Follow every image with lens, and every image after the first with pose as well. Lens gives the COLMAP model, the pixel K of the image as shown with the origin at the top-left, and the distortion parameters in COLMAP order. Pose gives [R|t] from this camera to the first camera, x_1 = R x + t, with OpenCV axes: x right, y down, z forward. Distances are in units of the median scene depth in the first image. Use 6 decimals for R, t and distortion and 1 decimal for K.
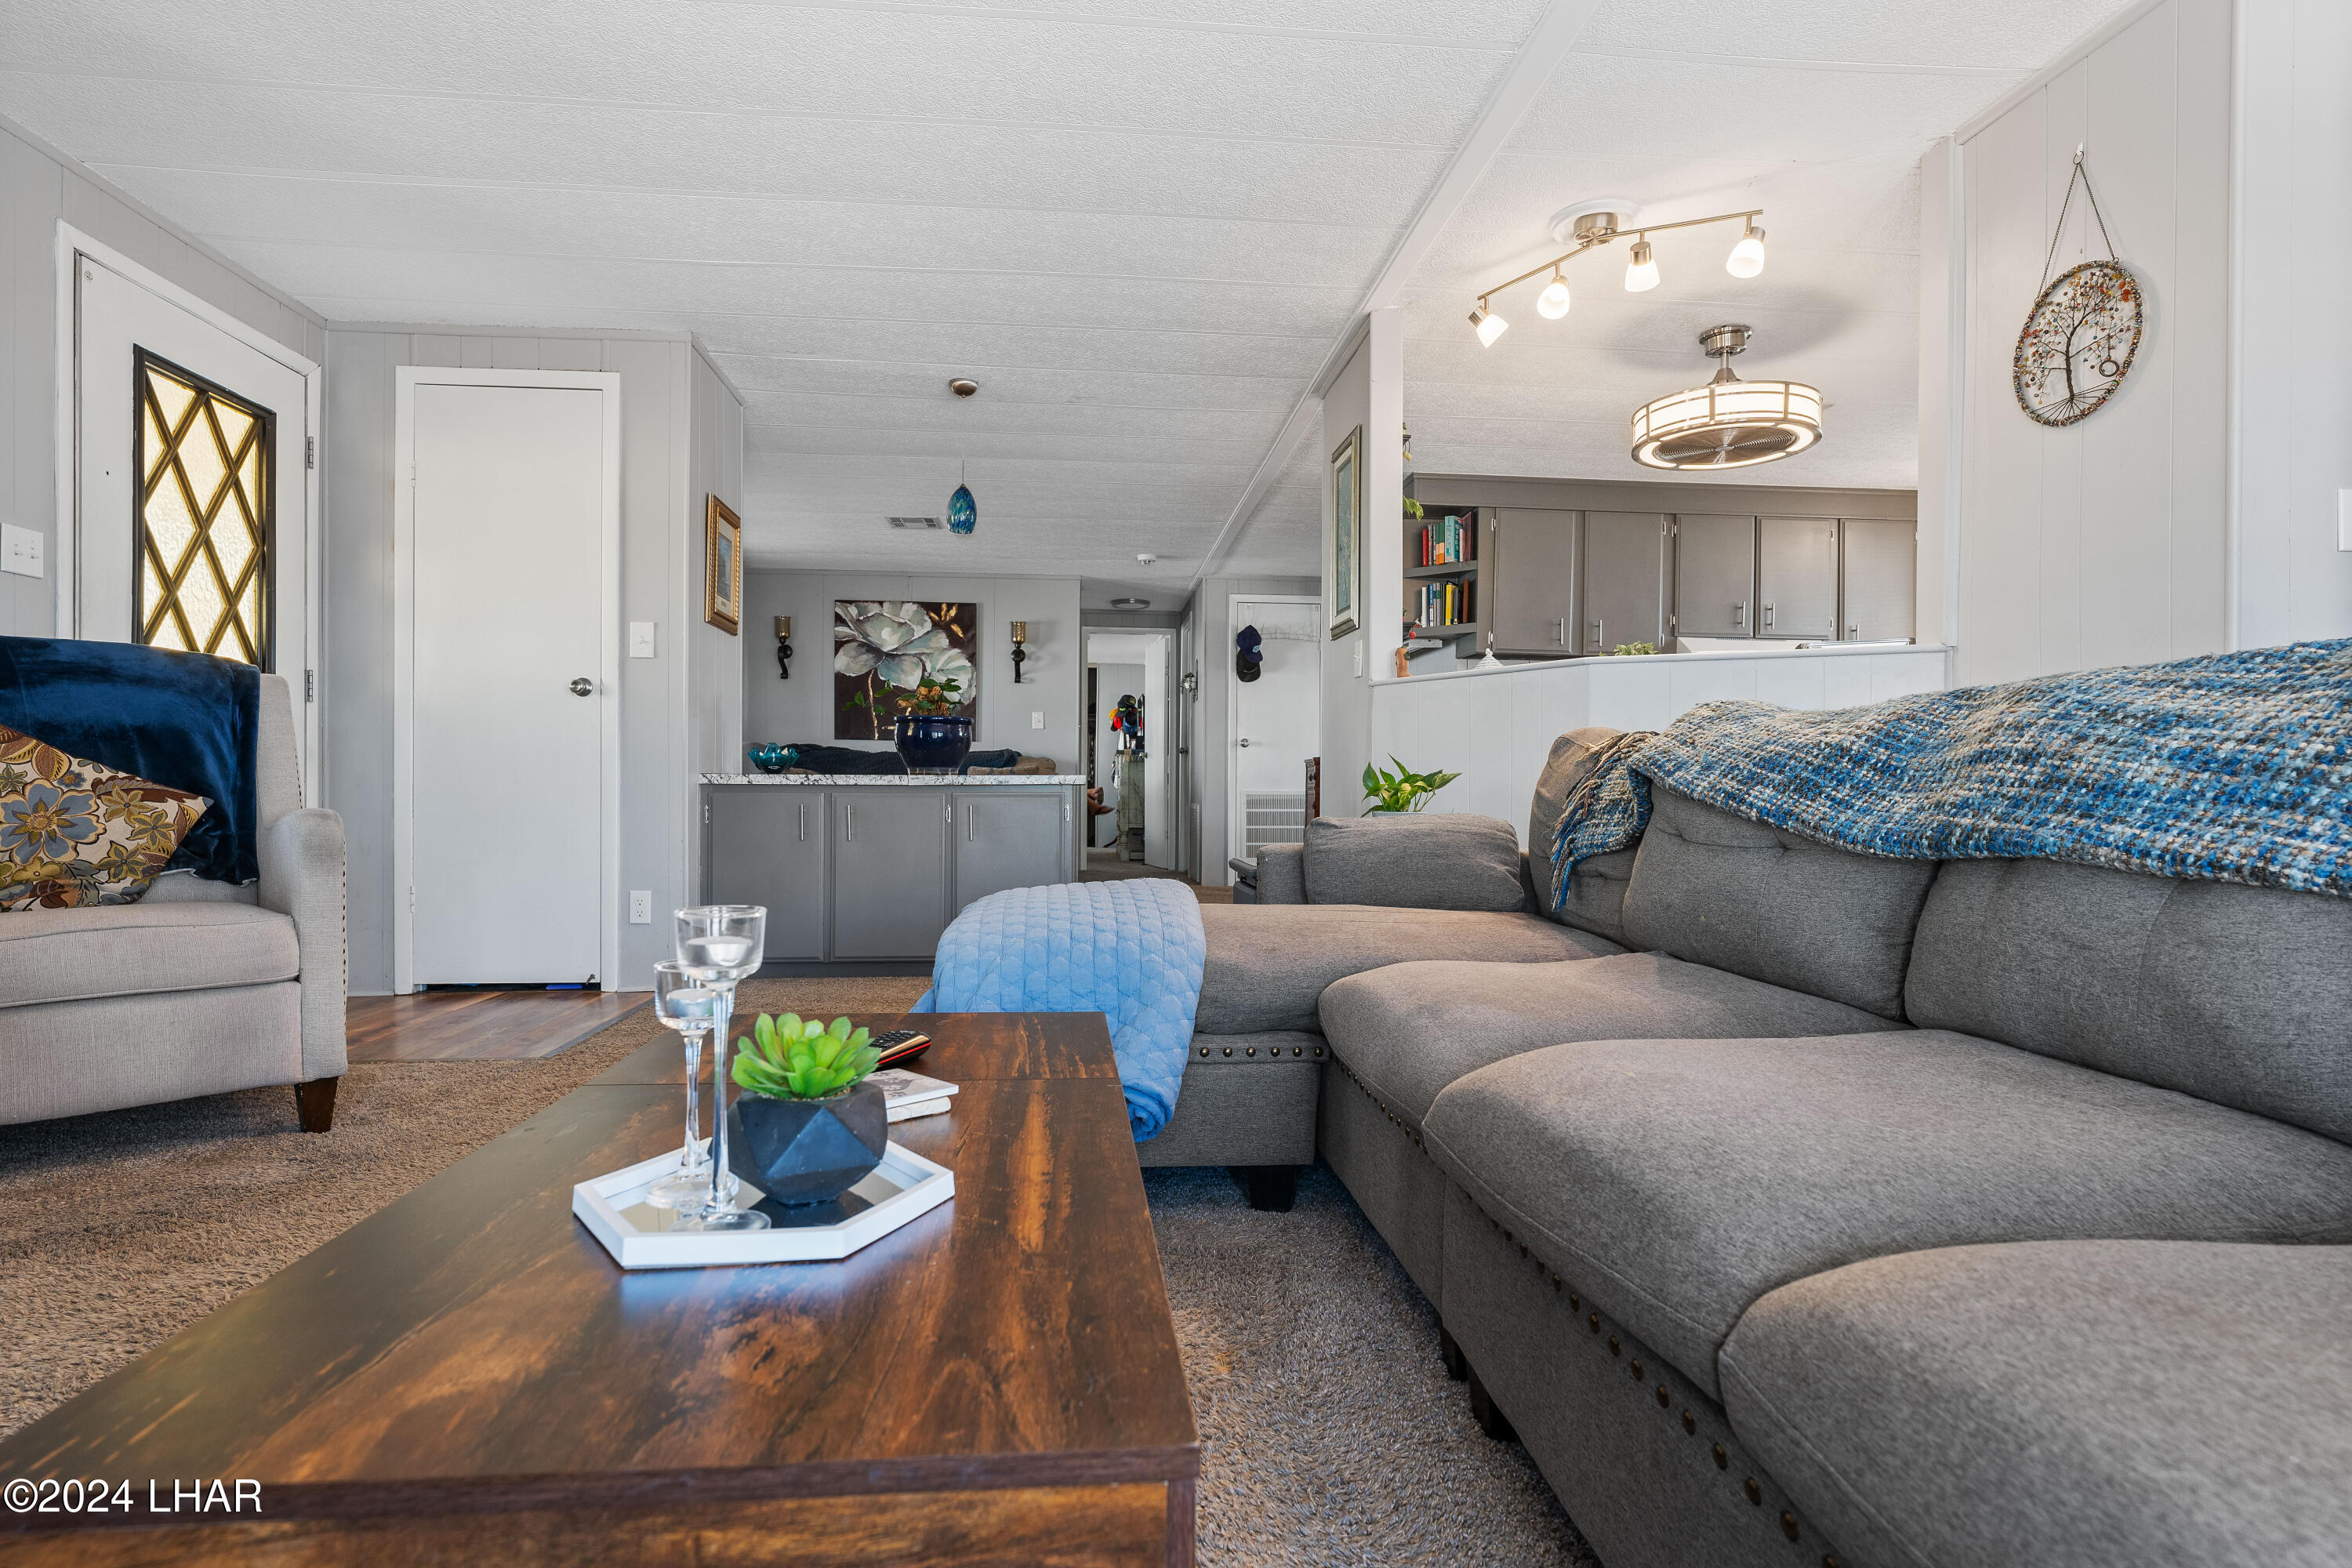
lens RADIAL K [[1220.0, 0, 1183.2], [0, 1220.0, 794.7], [0, 0, 1]] dist [-0.000318, 0.001065]
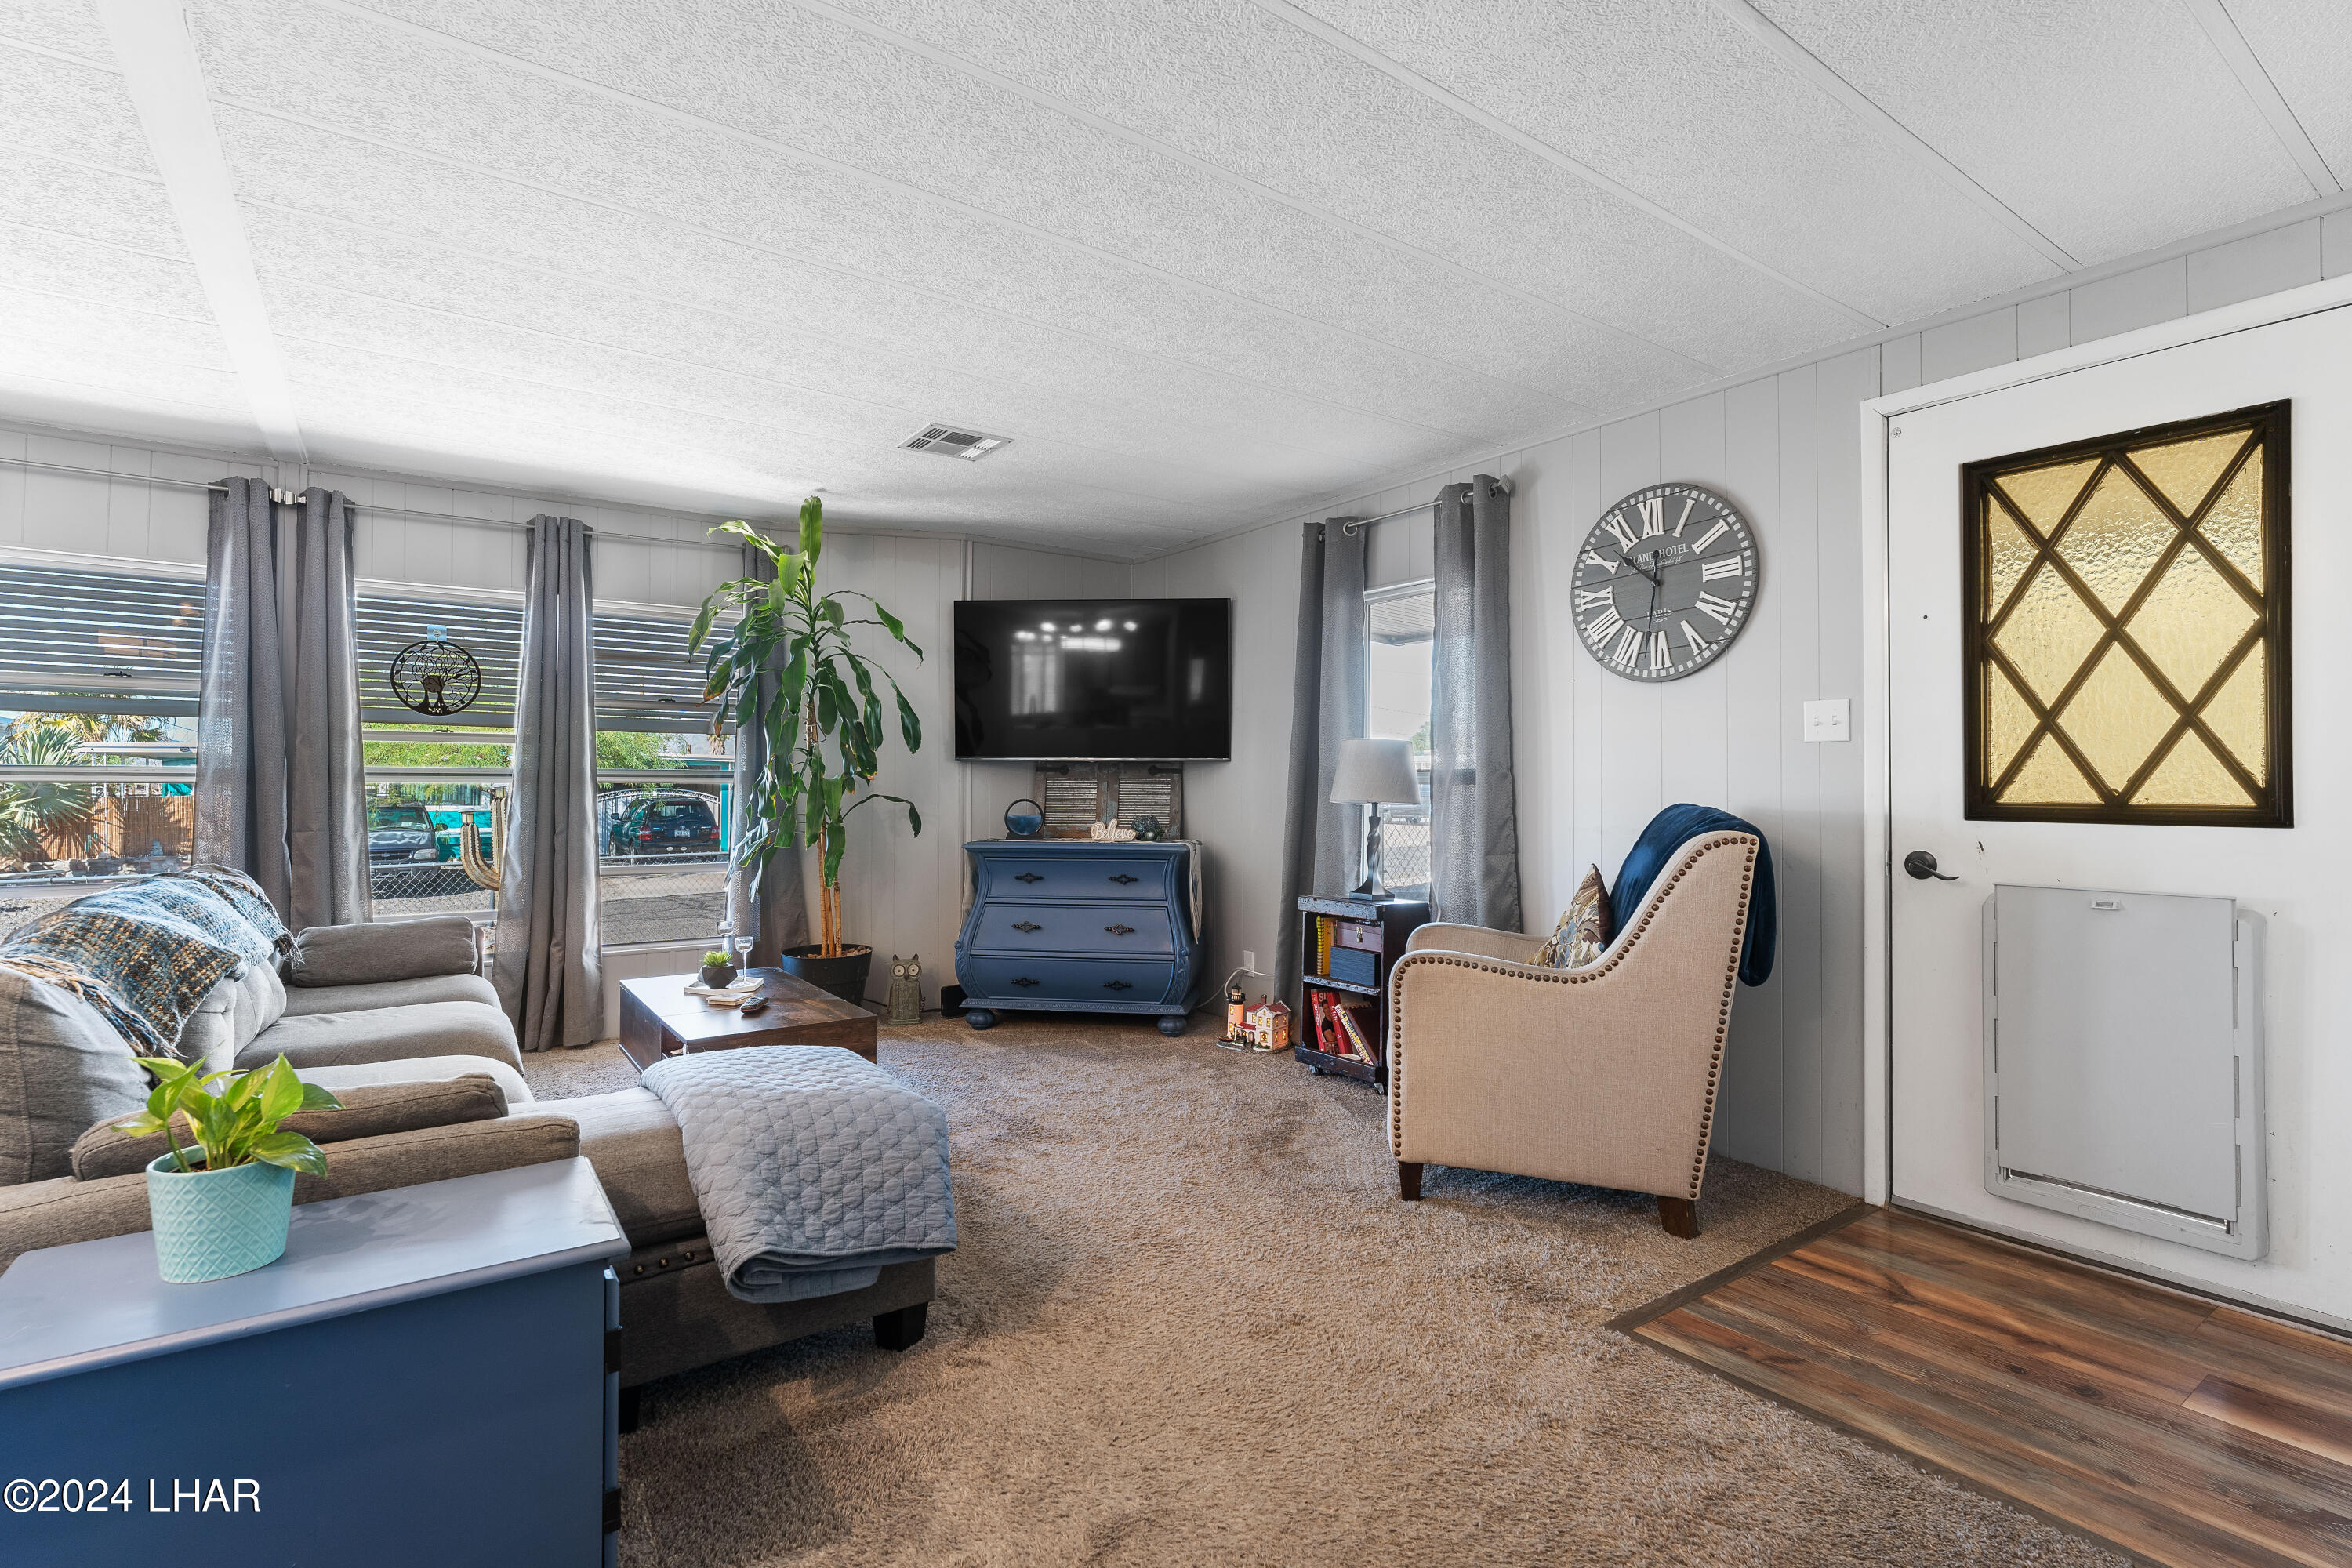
lens RADIAL K [[1126.6, 0, 1179.5], [0, 1126.6, 773.4], [0, 0, 1]] dist [-0.005865, 0.000535]
pose [[-0.873633, -0.014692, -0.486364, 0.023748], [-0.010881, 0.999884, -0.010659, -0.045957], [0.486465, -0.004020, -0.873691, 0.549690]]
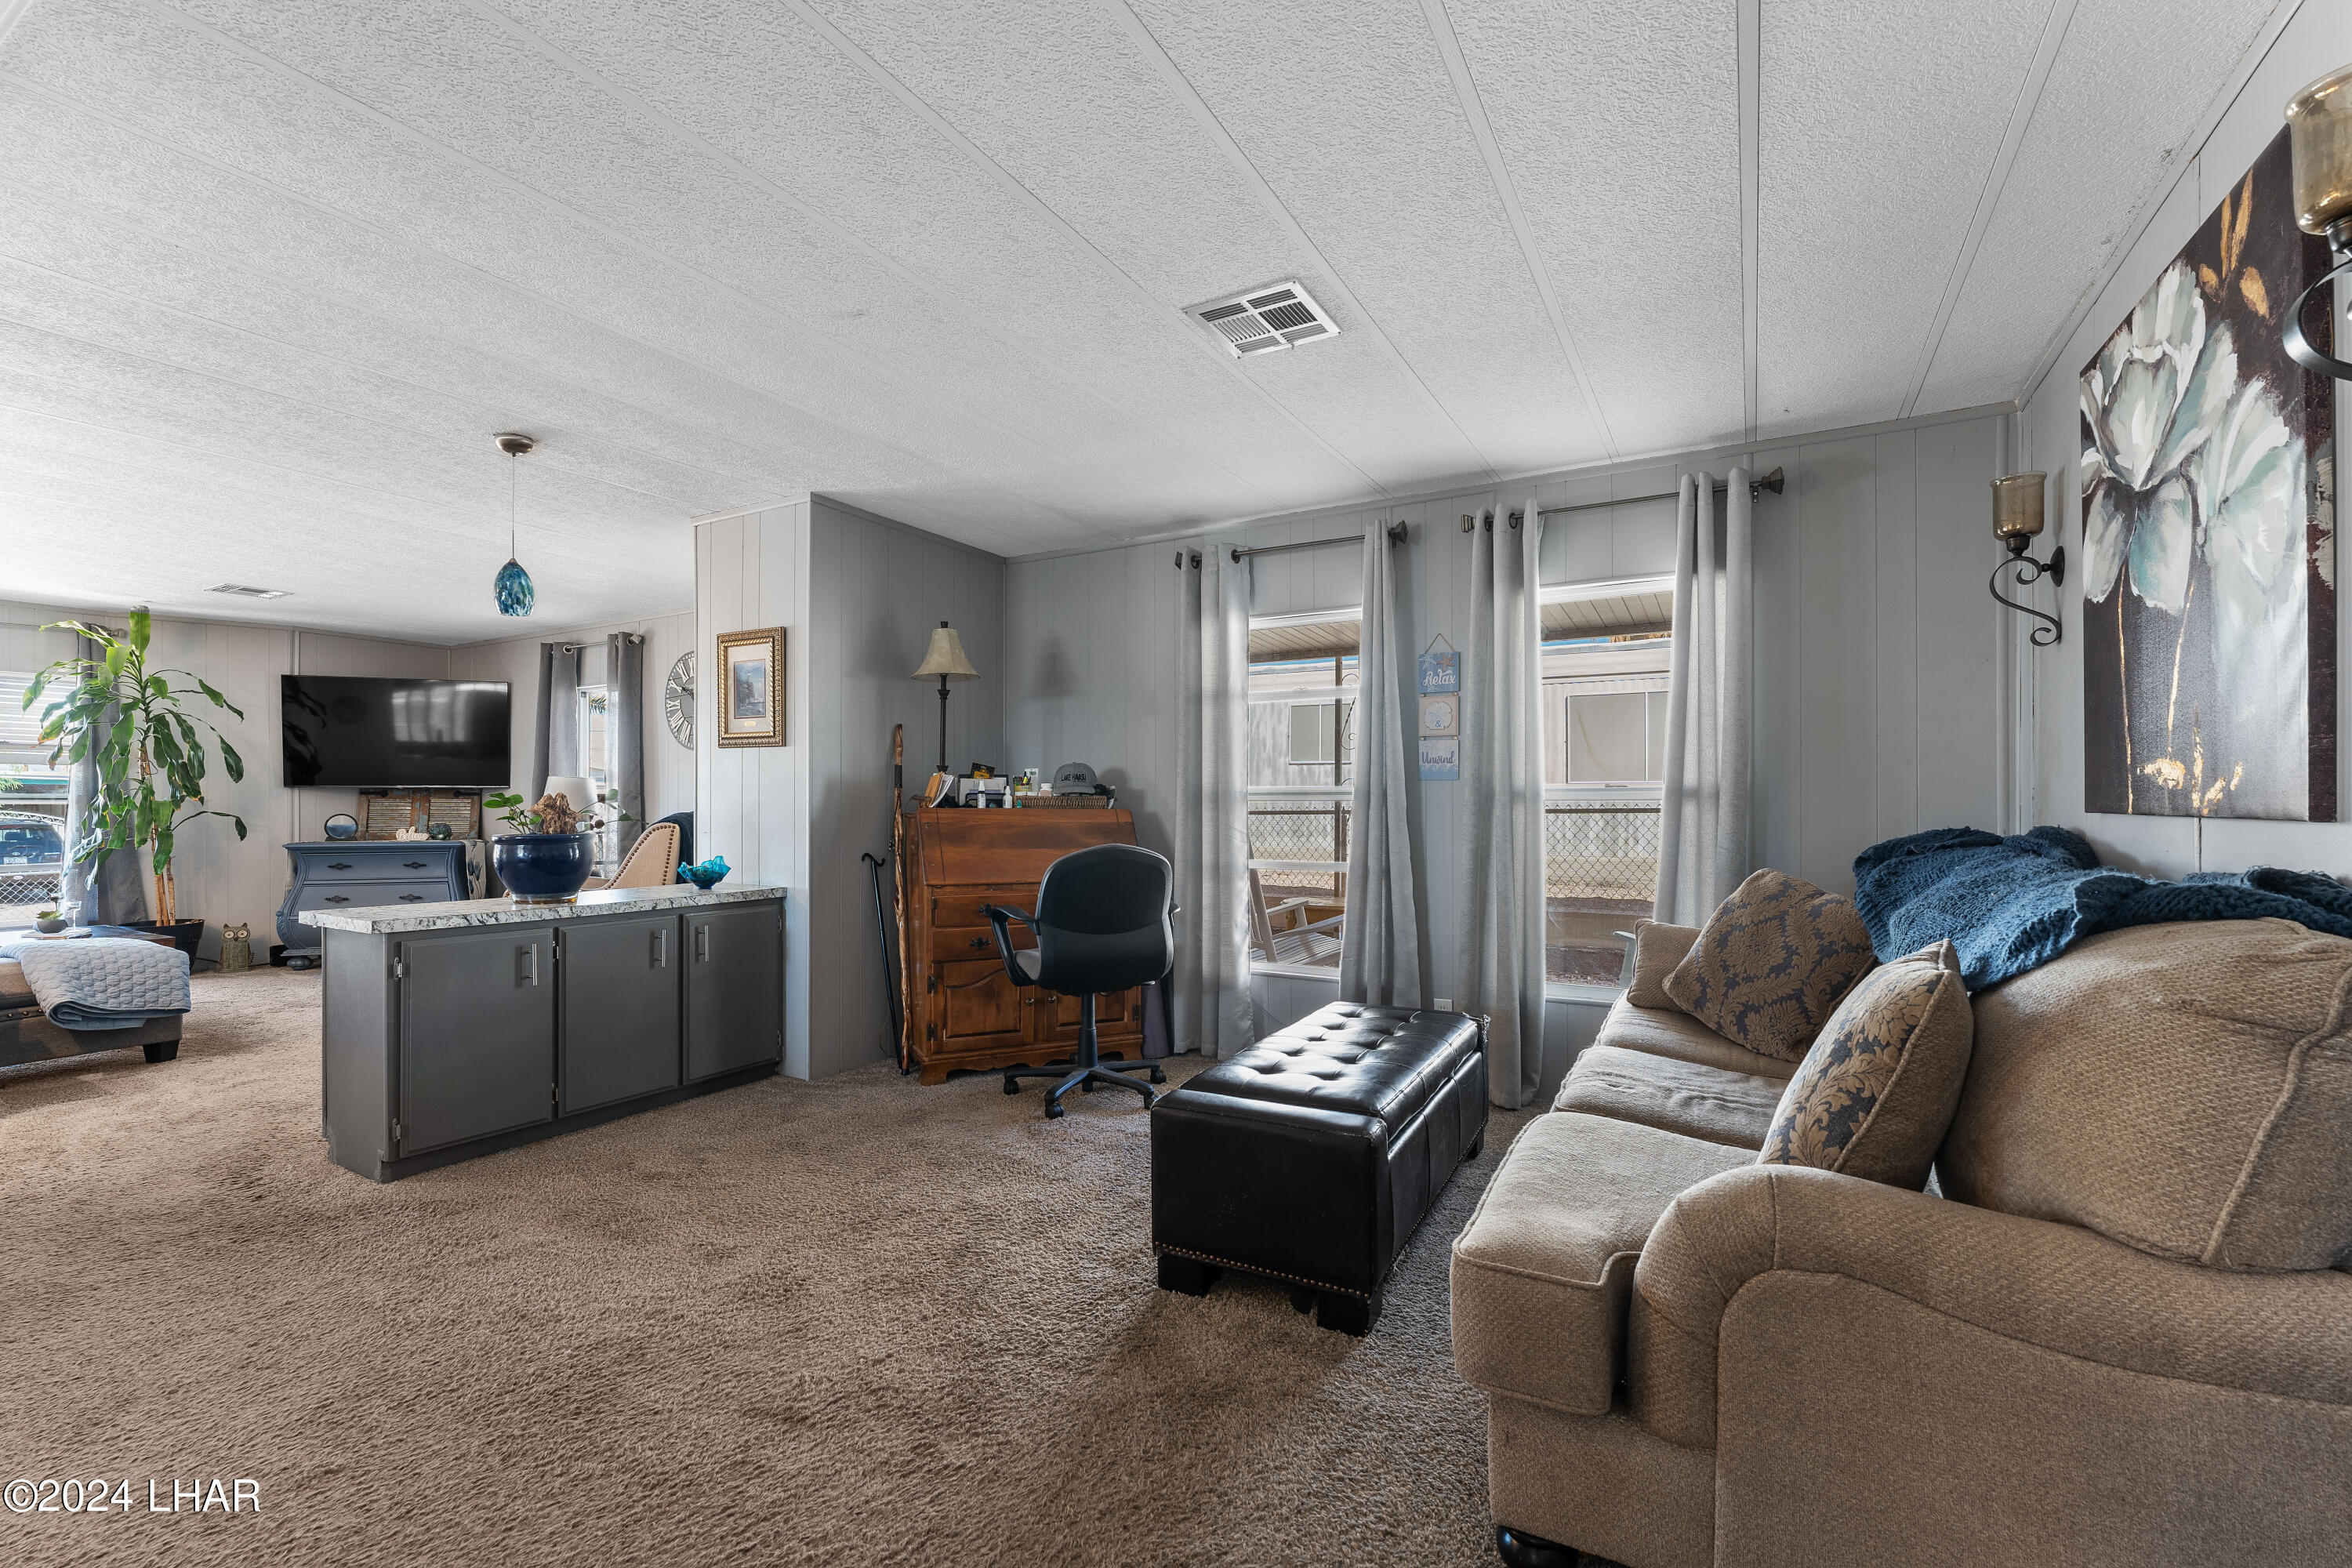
lens RADIAL K [[1001.7, 0, 1167.7], [0, 1001.7, 802.1], [0, 0, 1]] dist [-0.007714, 0.000642]
pose [[-0.579597, -0.006511, -0.814877, 0.061744], [-0.003784, 0.999979, -0.005298, -0.045163], [0.814895, 0.000013, -0.579609, 0.945368]]
